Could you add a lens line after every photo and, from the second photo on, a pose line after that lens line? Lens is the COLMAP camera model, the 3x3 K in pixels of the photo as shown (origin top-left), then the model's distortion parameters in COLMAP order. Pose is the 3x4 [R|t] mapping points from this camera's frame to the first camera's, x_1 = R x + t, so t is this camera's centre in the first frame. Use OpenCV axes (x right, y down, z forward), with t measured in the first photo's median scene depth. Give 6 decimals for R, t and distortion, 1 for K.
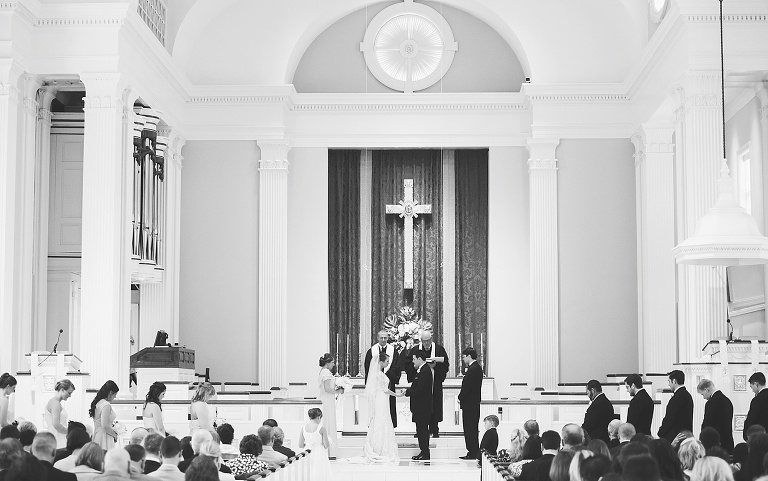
lens RADIAL K [[1530.9, 0, 387.4], [0, 1530.9, 241.2], [0, 0, 1]] dist [0.062441, 0.000000]
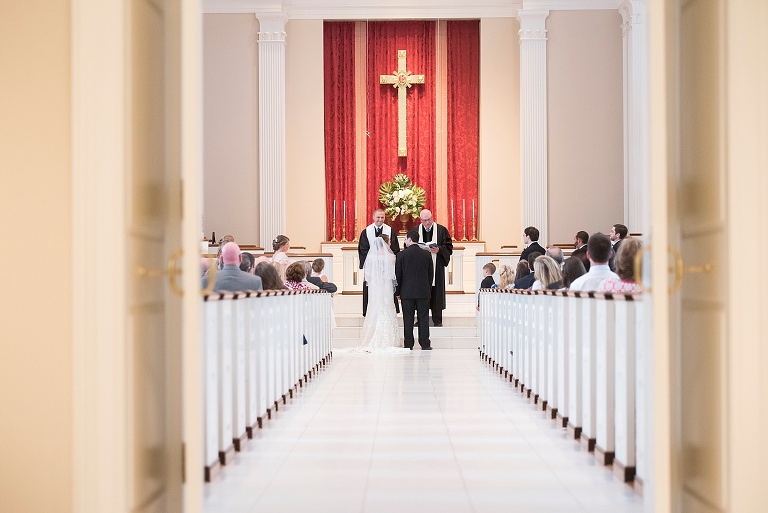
lens RADIAL K [[1741.5, 0, 384.5], [0, 1741.5, 261.5], [0, 0, 1]] dist [-0.089782, 0.000000]
pose [[0.999978, -0.006250, 0.002137, -0.001286], [0.006066, 0.996977, 0.077459, 0.010508], [-0.002615, -0.077445, 0.996993, -0.174783]]
